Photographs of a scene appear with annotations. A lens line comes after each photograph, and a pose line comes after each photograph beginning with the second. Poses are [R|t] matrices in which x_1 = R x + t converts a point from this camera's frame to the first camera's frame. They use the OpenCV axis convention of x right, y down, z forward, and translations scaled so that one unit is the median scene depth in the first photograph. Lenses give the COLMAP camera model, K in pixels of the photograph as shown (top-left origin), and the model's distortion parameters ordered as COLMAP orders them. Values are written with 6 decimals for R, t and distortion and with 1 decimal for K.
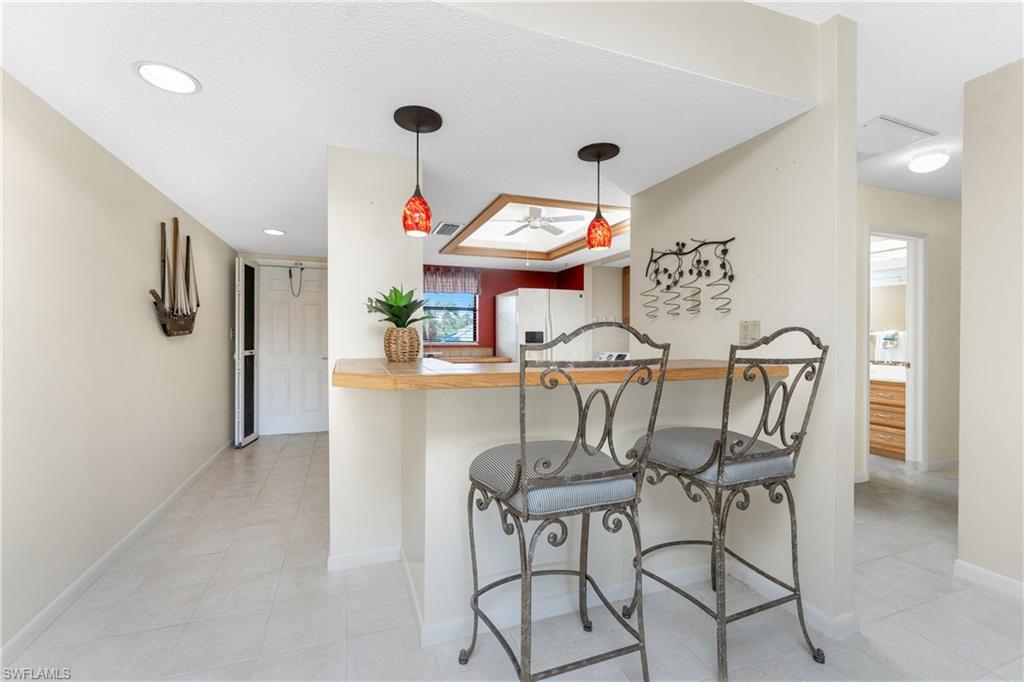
lens RADIAL K [[417.5, 0, 511.1], [0, 417.5, 336.6], [0, 0, 1]] dist [0.004000, -0.001357]
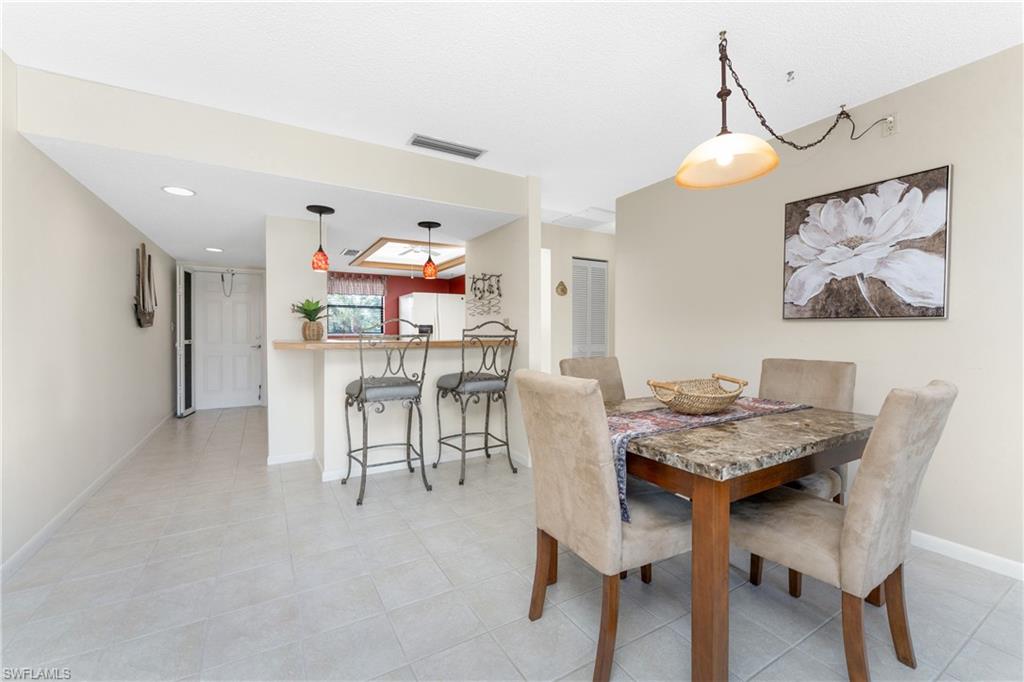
lens RADIAL K [[417.5, 0, 520.7], [0, 417.5, 334.2], [0, 0, 1]] dist [0.004000, -0.001357]
pose [[0.984848, -0.003920, 0.173374, 0.198482], [0.002942, 0.999978, 0.005900, 0.016583], [-0.173393, -0.005300, 0.984838, -0.596148]]
